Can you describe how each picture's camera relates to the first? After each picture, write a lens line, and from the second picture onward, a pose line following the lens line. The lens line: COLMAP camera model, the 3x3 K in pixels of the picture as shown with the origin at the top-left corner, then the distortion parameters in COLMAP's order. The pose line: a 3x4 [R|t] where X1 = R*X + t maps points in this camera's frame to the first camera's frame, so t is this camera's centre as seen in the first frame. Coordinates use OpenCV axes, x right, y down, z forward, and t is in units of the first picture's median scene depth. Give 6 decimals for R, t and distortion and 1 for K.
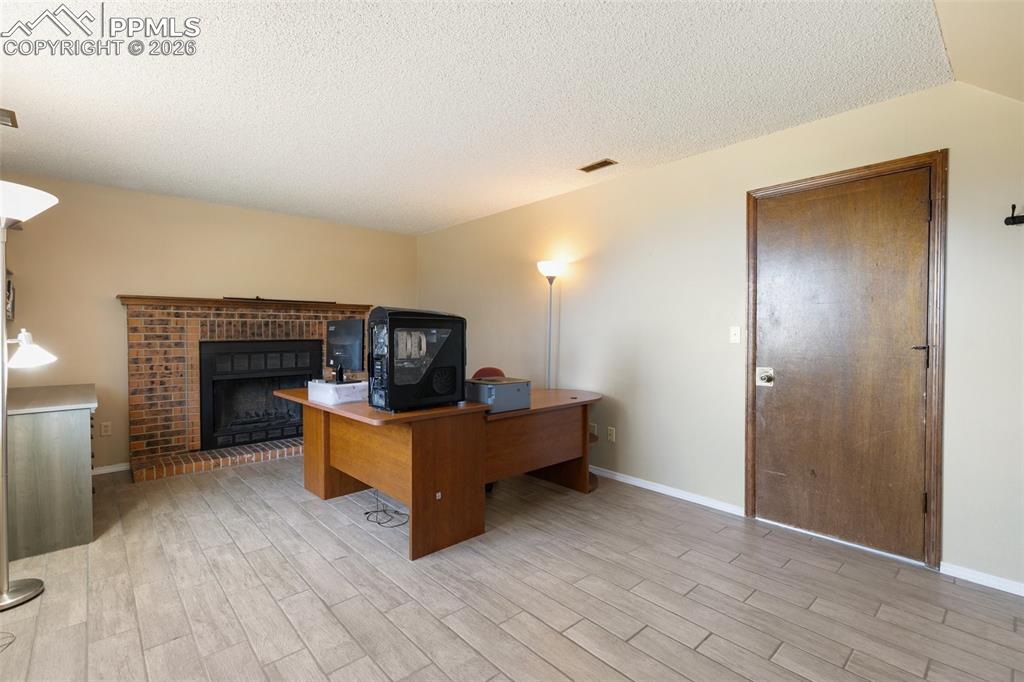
lens RADIAL K [[462.0, 0, 512.0], [0, 462.0, 341.0], [0, 0, 1]] dist [0.002334, 0.000187]
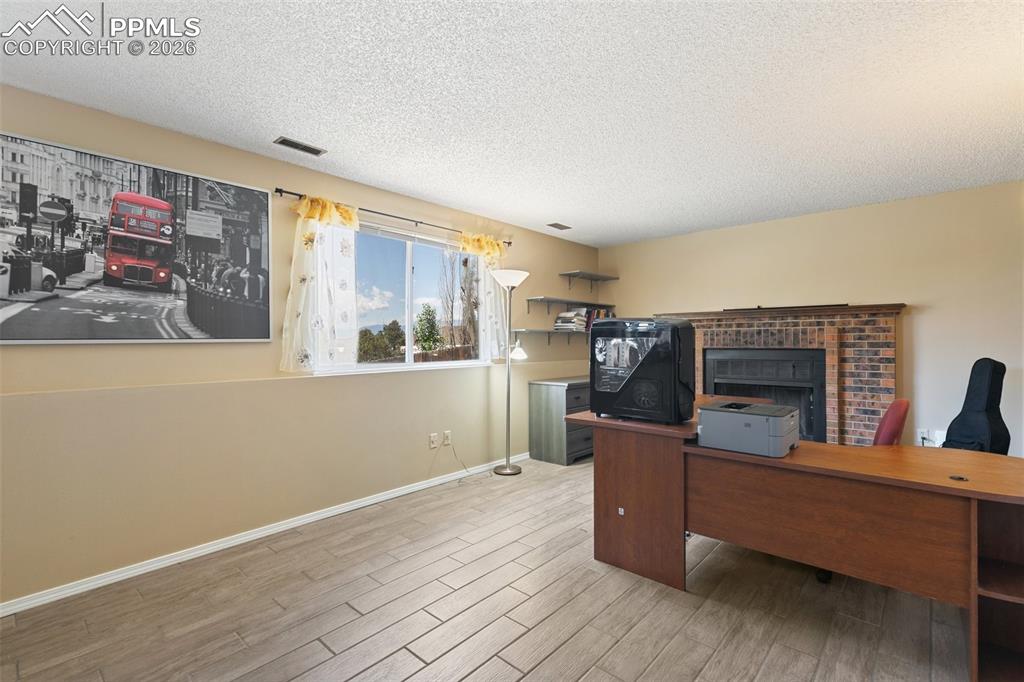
lens RADIAL K [[462.0, 0, 512.0], [0, 462.0, 341.0], [0, 0, 1]] dist [0.002334, 0.000187]
pose [[0.094392, 0.001057, -0.995535, 0.454919], [-0.017915, 0.999839, -0.000637, -0.008474], [0.995374, 0.017895, 0.094396, 0.396401]]
